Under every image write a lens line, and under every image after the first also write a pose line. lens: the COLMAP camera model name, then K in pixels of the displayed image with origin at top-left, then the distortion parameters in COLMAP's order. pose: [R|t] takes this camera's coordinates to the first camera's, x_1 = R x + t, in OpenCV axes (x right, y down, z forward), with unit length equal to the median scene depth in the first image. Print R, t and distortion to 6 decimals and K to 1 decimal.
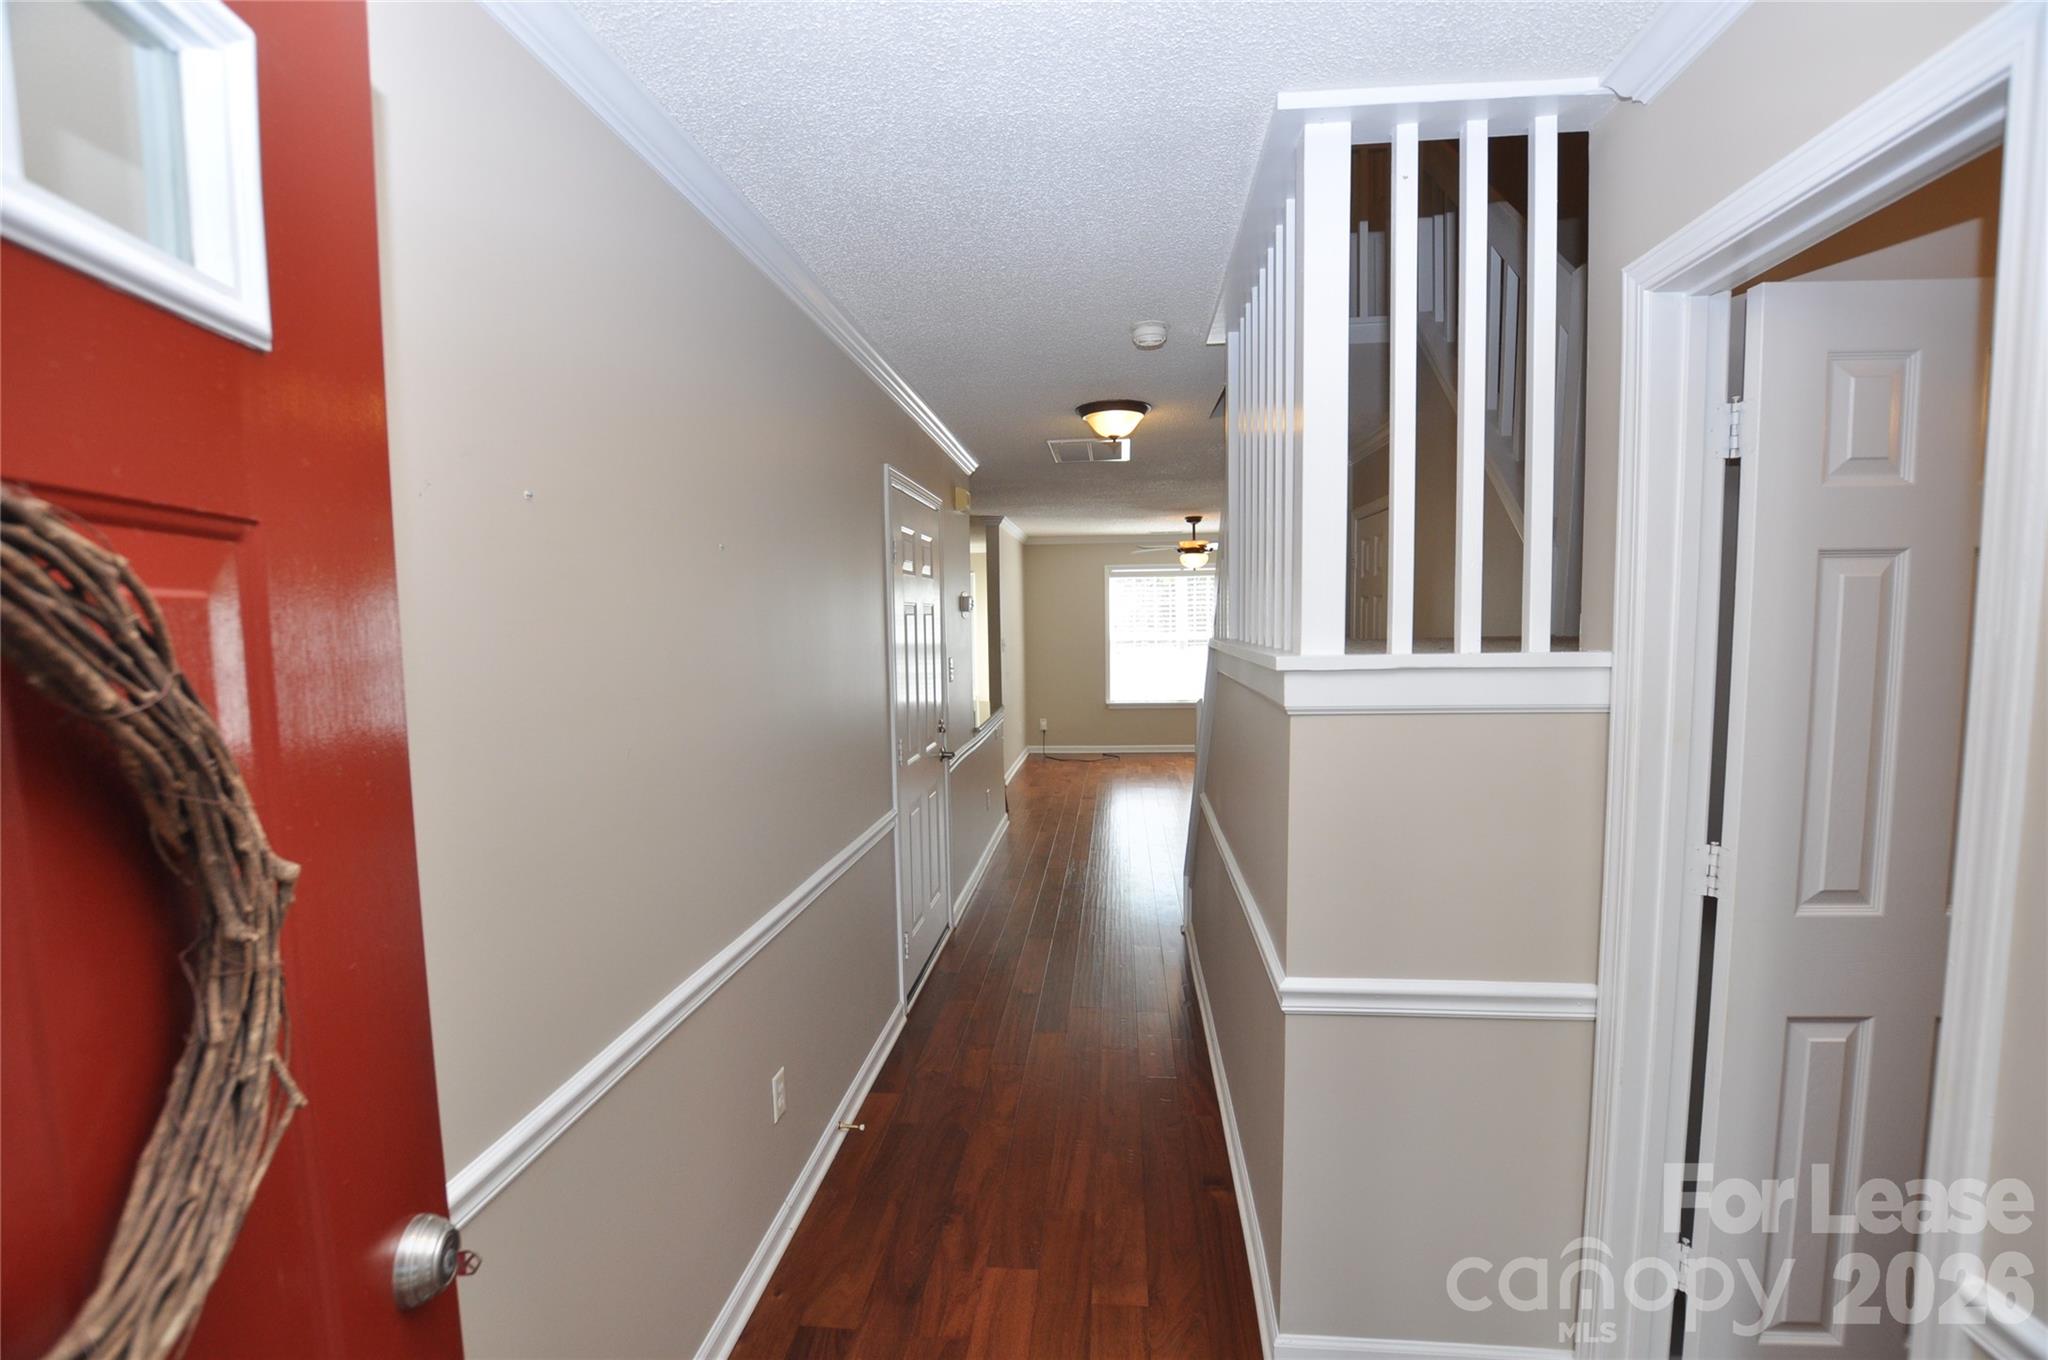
lens RADIAL K [[899.9, 0, 1023.7], [0, 899.9, 702.8], [0, 0, 1]] dist [-0.026486, 0.000114]
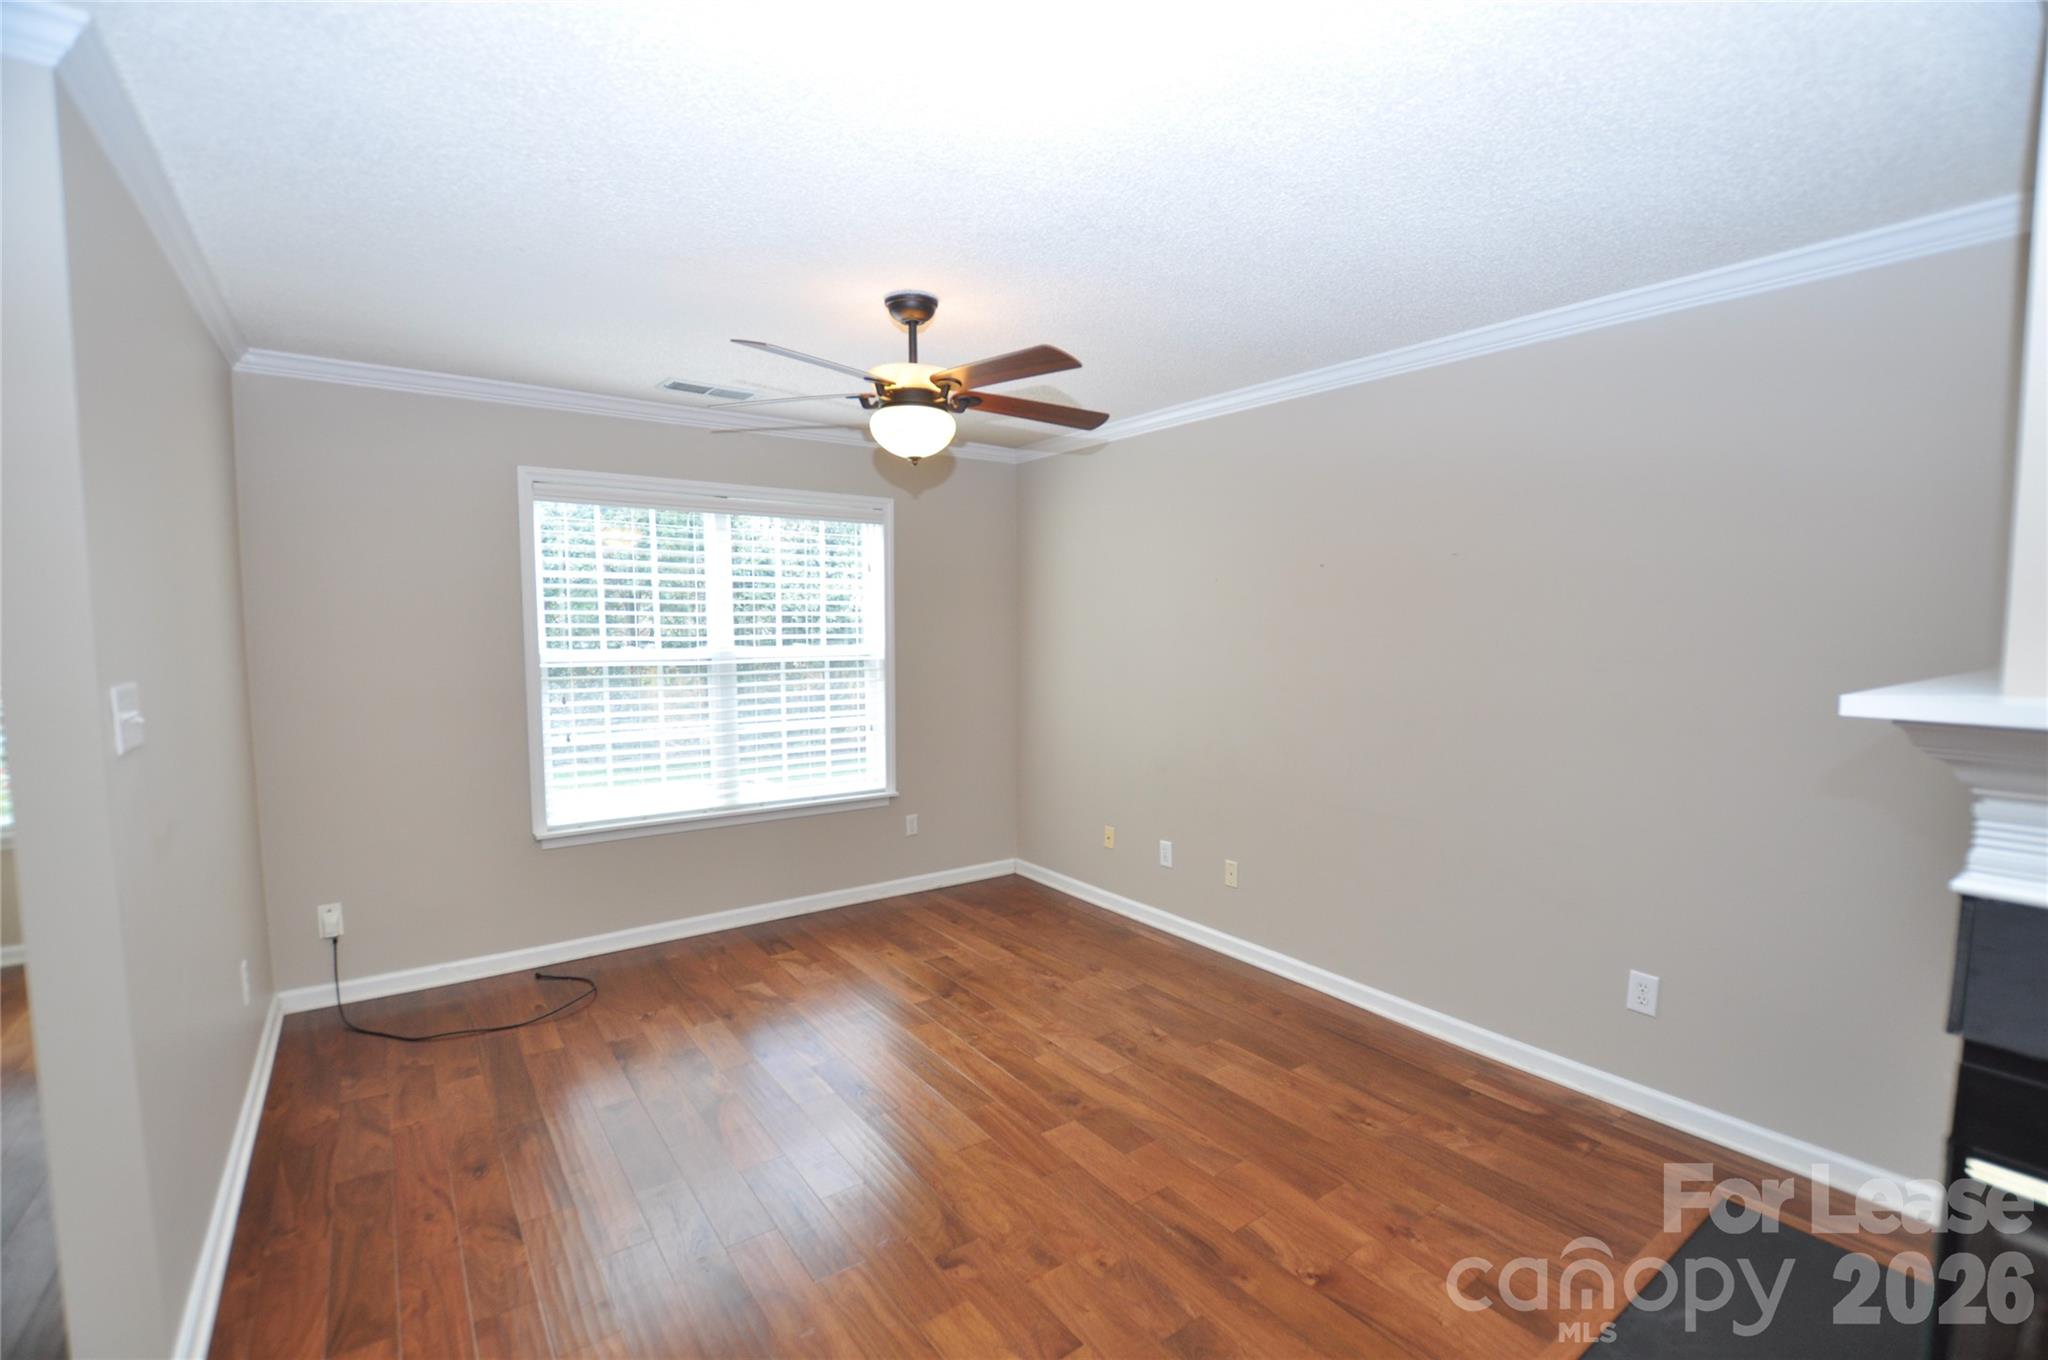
lens RADIAL K [[899.9, 0, 1023.7], [0, 899.9, 702.8], [0, 0, 1]] dist [-0.026486, 0.000114]
pose [[0.742865, -0.043695, 0.668013, -0.003041], [0.047331, 0.998799, 0.012698, -0.052124], [-0.667766, 0.022184, 0.744041, 0.606295]]
